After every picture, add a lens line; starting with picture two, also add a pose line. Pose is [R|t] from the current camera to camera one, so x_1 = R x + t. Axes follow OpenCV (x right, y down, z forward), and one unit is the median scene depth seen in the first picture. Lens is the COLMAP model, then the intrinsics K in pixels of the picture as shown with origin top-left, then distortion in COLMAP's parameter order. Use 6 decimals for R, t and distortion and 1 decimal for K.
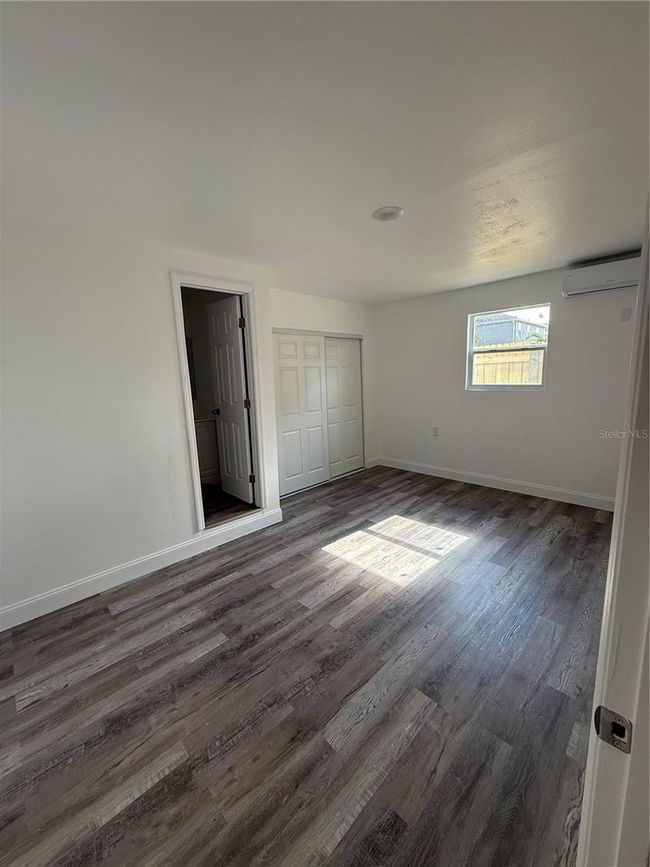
lens RADIAL K [[346.1, 0, 324.3], [0, 346.1, 431.7], [0, 0, 1]] dist [0.002119, -0.000025]
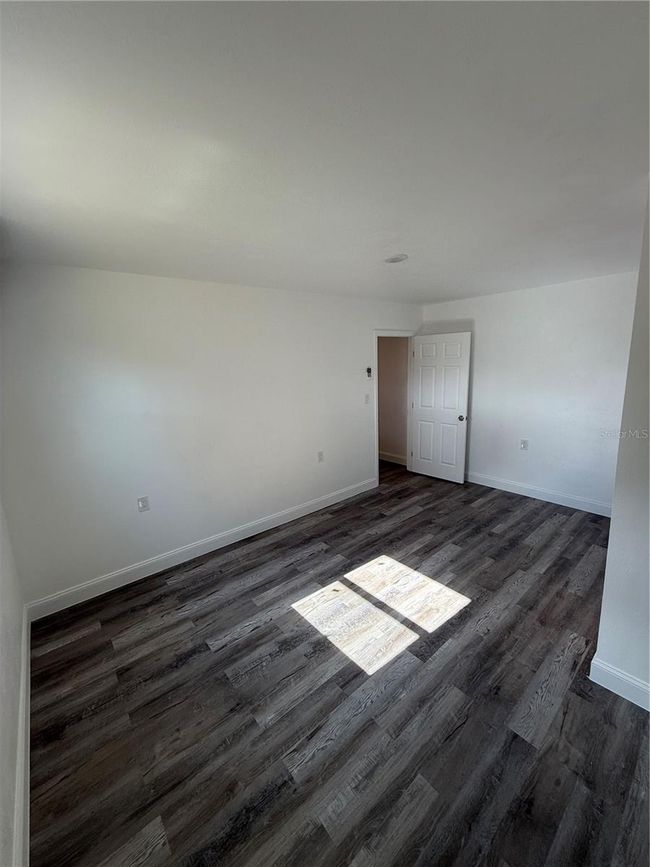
lens RADIAL K [[346.1, 0, 324.8], [0, 346.1, 433.3], [0, 0, 1]] dist [0.002119, -0.000025]
pose [[-0.994648, 0.059183, 0.084697, 0.267957], [0.086028, 0.928368, 0.361570, -0.398465], [-0.057231, 0.366921, -0.928490, 1.755714]]
